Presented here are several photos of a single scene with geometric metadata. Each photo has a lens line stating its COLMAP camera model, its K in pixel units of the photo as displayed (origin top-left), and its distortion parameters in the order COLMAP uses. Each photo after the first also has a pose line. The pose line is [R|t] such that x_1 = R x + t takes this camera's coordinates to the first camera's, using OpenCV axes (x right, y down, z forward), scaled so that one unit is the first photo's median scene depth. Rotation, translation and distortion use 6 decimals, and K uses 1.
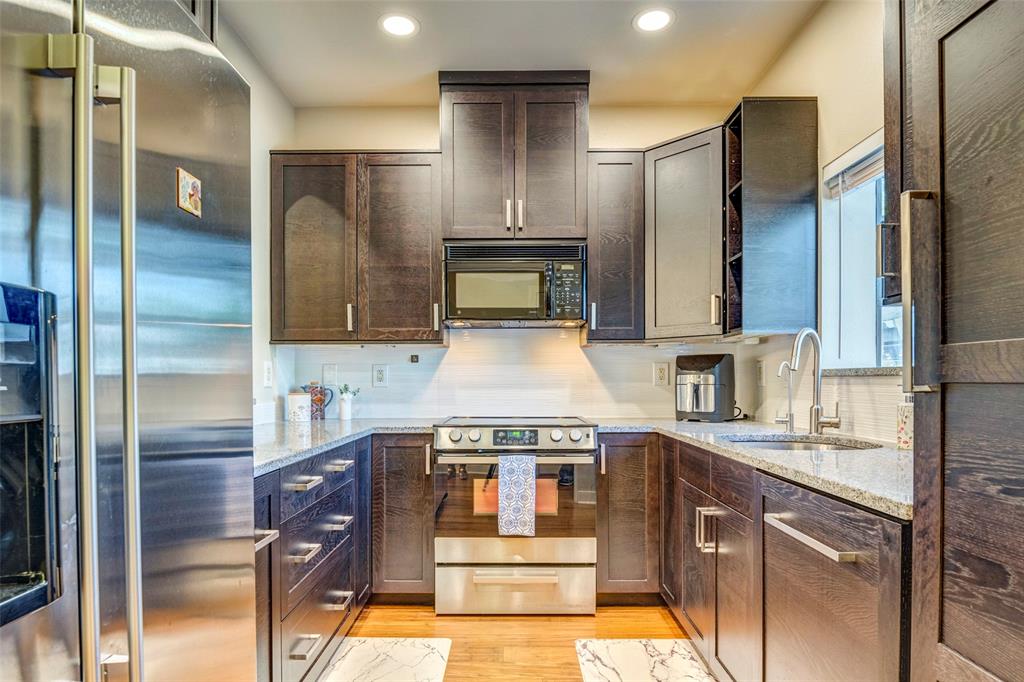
lens RADIAL K [[563.5, 0, 510.6], [0, 563.5, 384.5], [0, 0, 1]] dist [-0.009904, -0.004249]
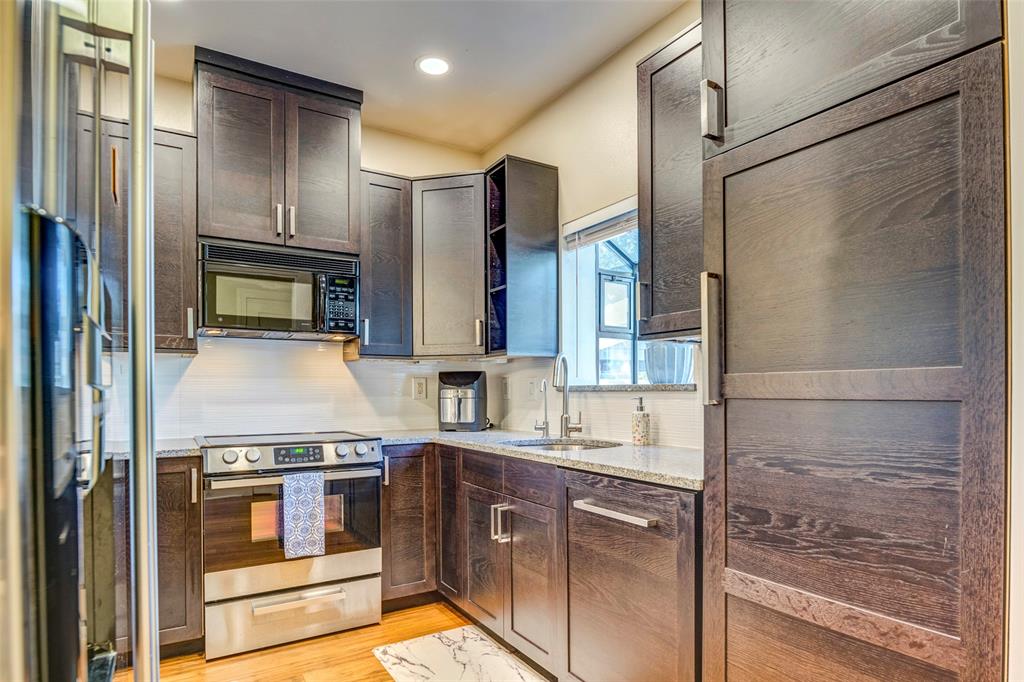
lens RADIAL K [[563.5, 0, 509.9], [0, 563.5, 390.5], [0, 0, 1]] dist [-0.009904, -0.004249]
pose [[0.850174, 0.000448, 0.526502, -0.187646], [0.005103, 0.999946, -0.009092, -0.004754], [-0.526477, 0.010416, 0.850125, -0.003723]]
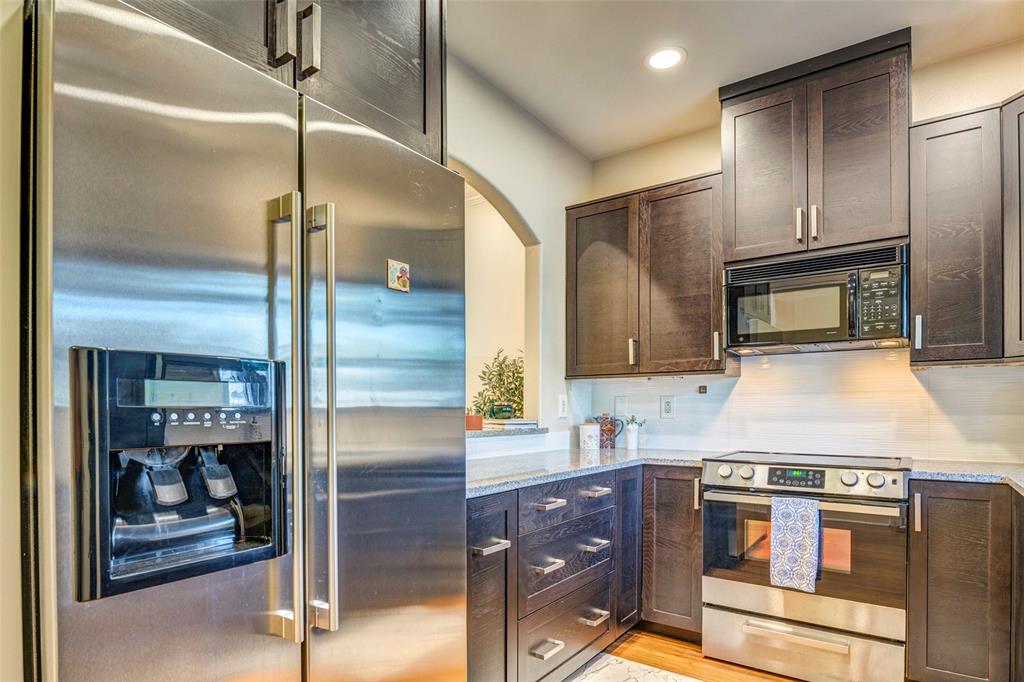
lens RADIAL K [[563.5, 0, 507.7], [0, 563.5, 412.0], [0, 0, 1]] dist [-0.009904, -0.004249]
pose [[0.810306, 0.002785, -0.586000, 0.156023], [-0.004364, 0.999990, -0.001283, -0.005447], [0.585990, 0.003597, 0.810310, 0.022866]]
